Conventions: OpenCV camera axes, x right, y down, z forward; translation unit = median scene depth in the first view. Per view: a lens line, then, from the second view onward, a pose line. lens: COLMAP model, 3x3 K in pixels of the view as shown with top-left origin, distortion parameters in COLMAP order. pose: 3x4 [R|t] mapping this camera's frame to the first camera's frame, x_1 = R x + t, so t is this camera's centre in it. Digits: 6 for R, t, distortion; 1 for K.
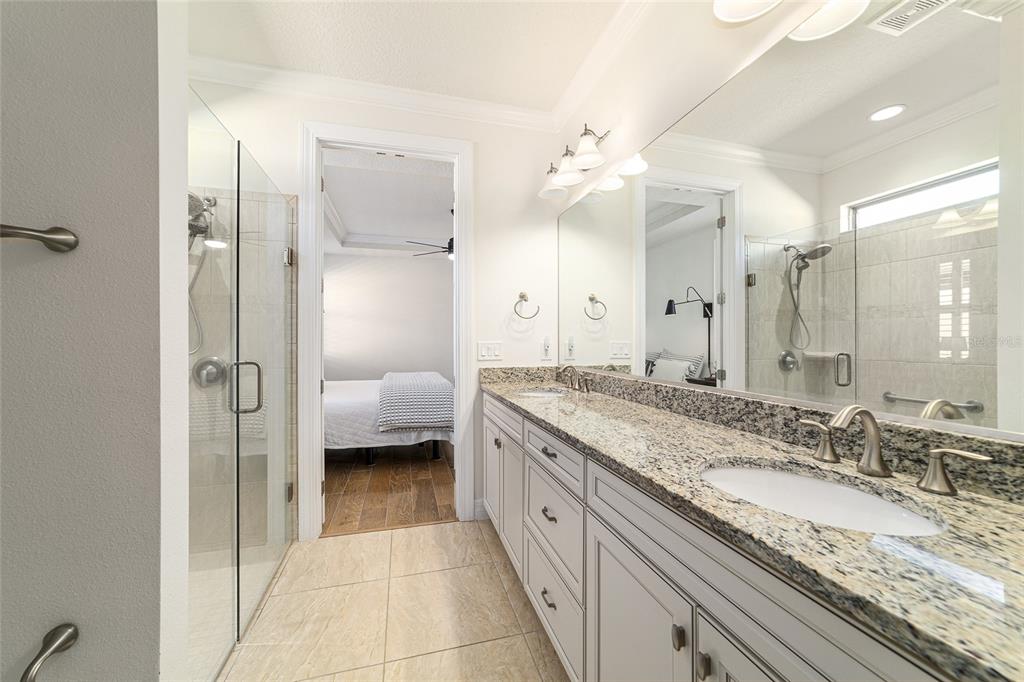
lens RADIAL K [[392.1, 0, 512.0], [0, 392.1, 341.0], [0, 0, 1]] dist [0.000392, 0.000057]
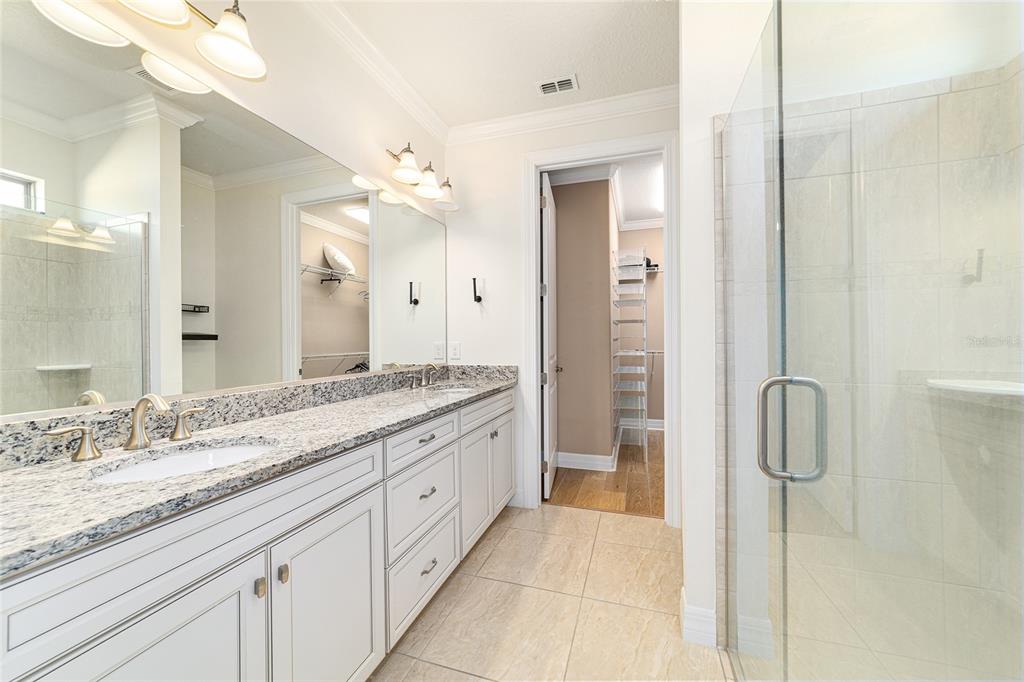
lens RADIAL K [[392.1, 0, 512.0], [0, 392.1, 341.0], [0, 0, 1]] dist [0.000392, 0.000057]
pose [[-0.830536, 0.006182, 0.556931, -0.740848], [0.009171, 0.999955, 0.002578, -0.001334], [-0.556890, 0.007249, -0.830555, 1.797946]]
